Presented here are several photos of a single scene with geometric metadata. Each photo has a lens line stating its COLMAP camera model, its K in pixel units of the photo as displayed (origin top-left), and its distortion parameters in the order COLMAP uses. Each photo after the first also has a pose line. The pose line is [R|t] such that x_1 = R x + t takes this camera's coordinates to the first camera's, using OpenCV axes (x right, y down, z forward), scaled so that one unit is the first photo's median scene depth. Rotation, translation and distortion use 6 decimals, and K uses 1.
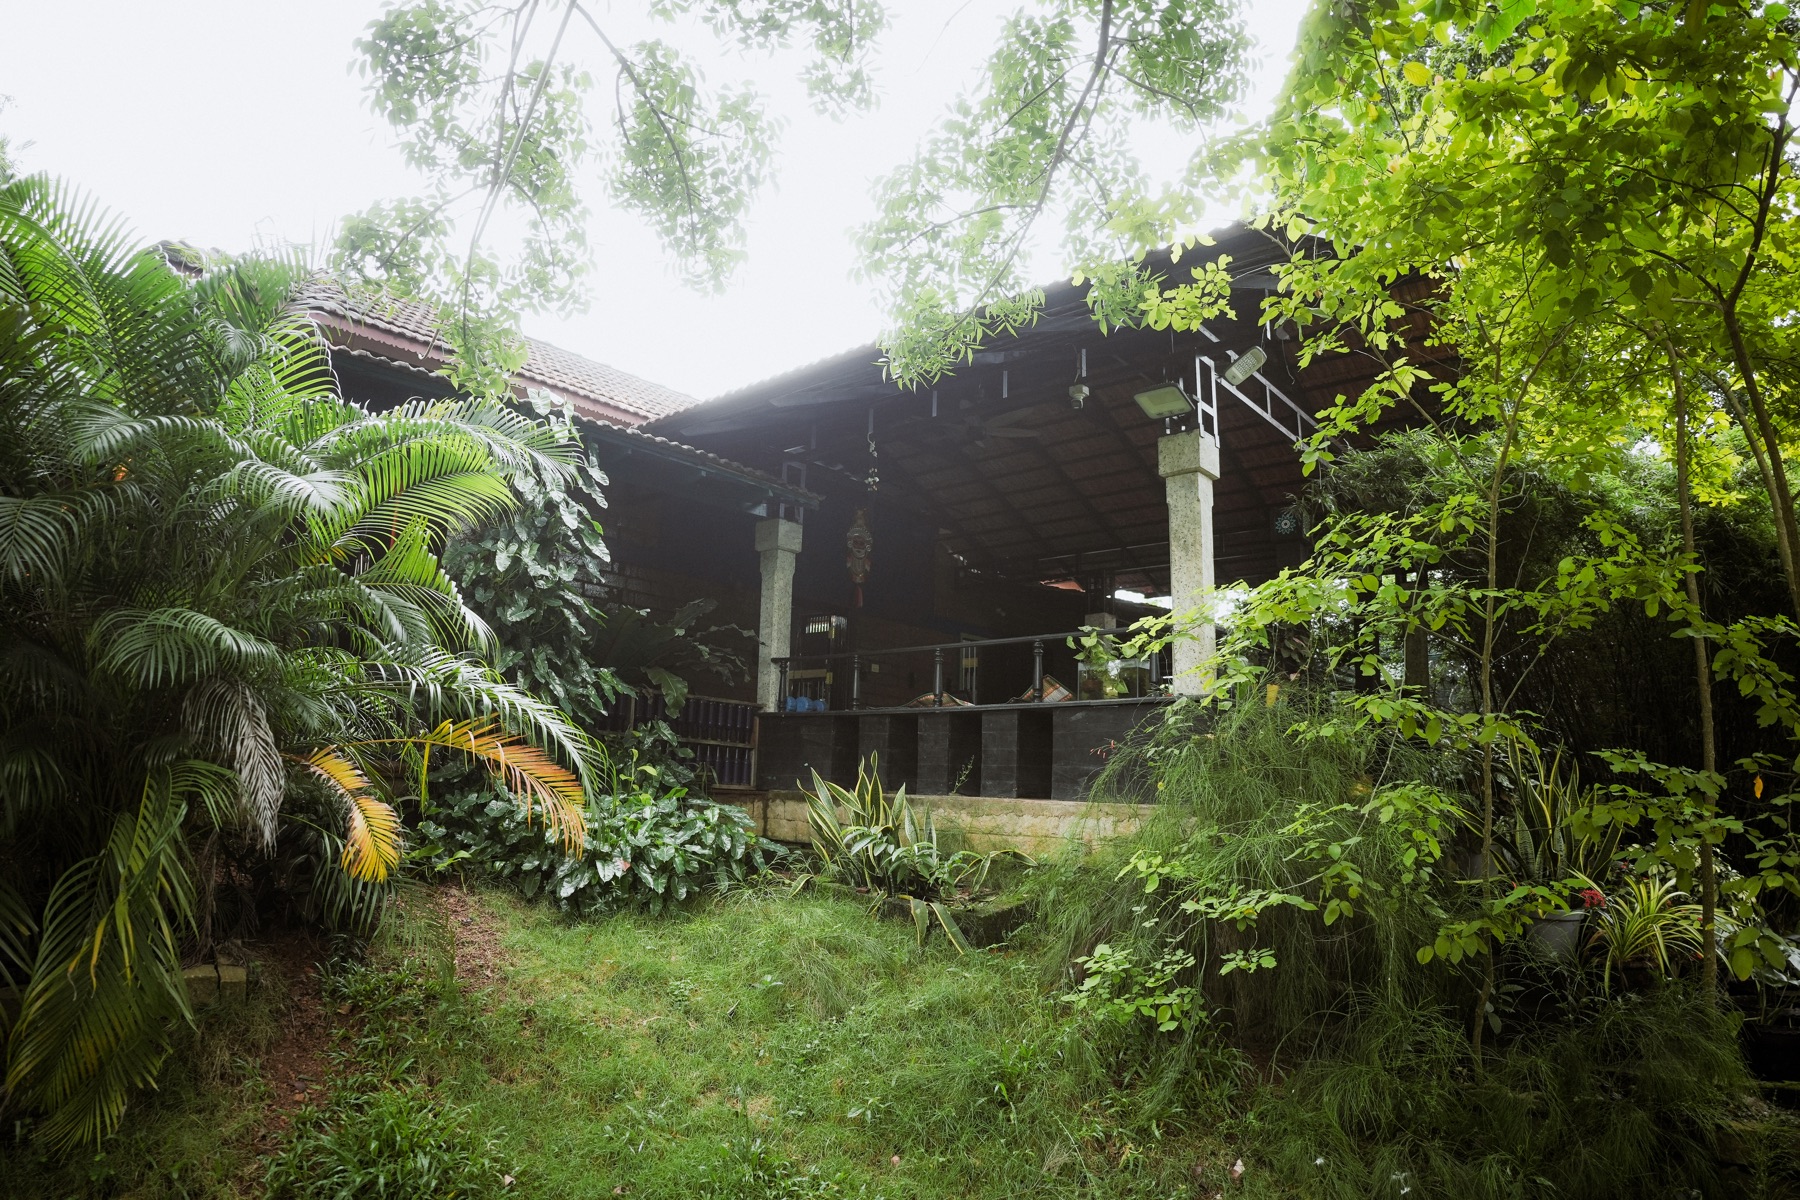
lens RADIAL K [[1047.4, 0, 900.0], [0, 1047.4, 600.0], [0, 0, 1]] dist [-0.156813, 0.045646]
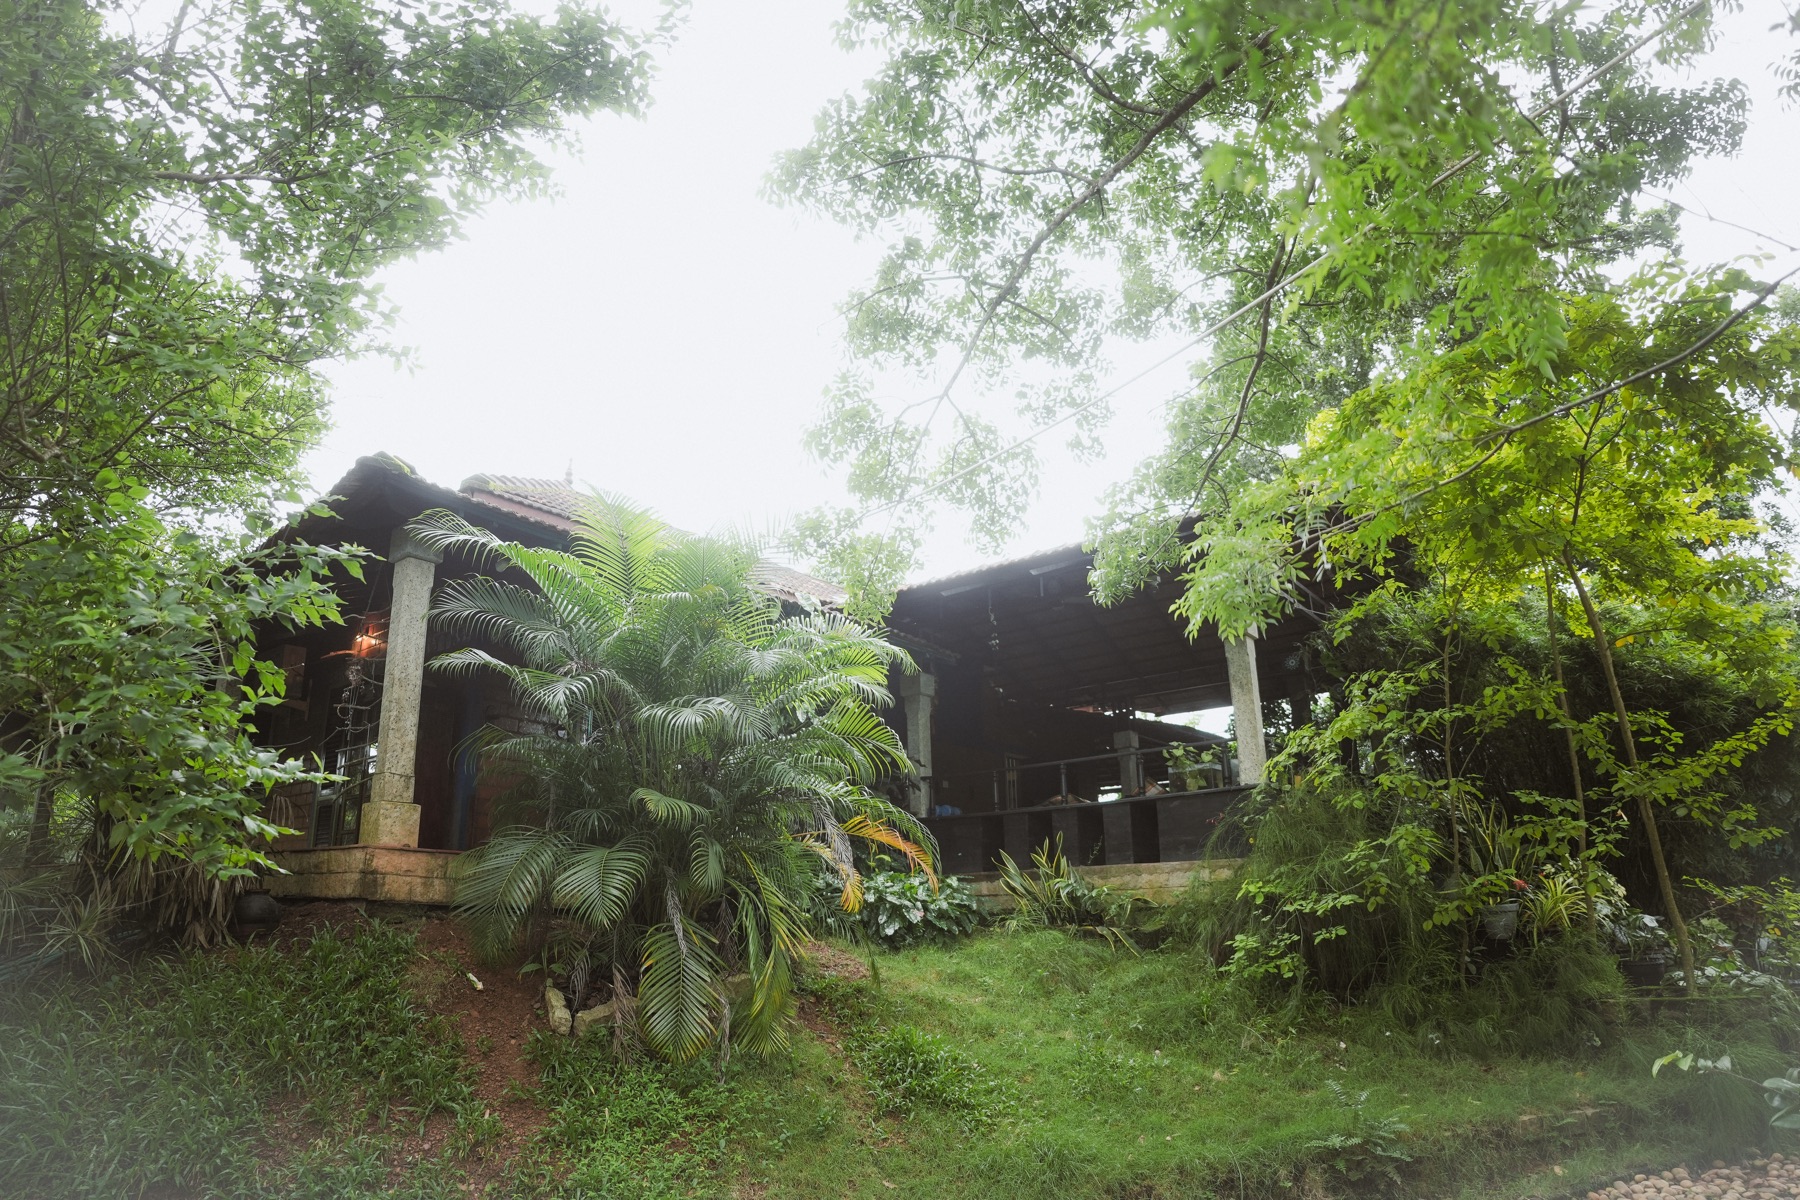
lens RADIAL K [[1047.4, 0, 900.0], [0, 1047.4, 600.0], [0, 0, 1]] dist [-0.156813, 0.045646]
pose [[0.997163, -0.031683, 0.068282, -0.433615], [0.039335, 0.992723, -0.113818, -0.033335], [-0.064179, 0.116181, 0.991152, -0.636293]]
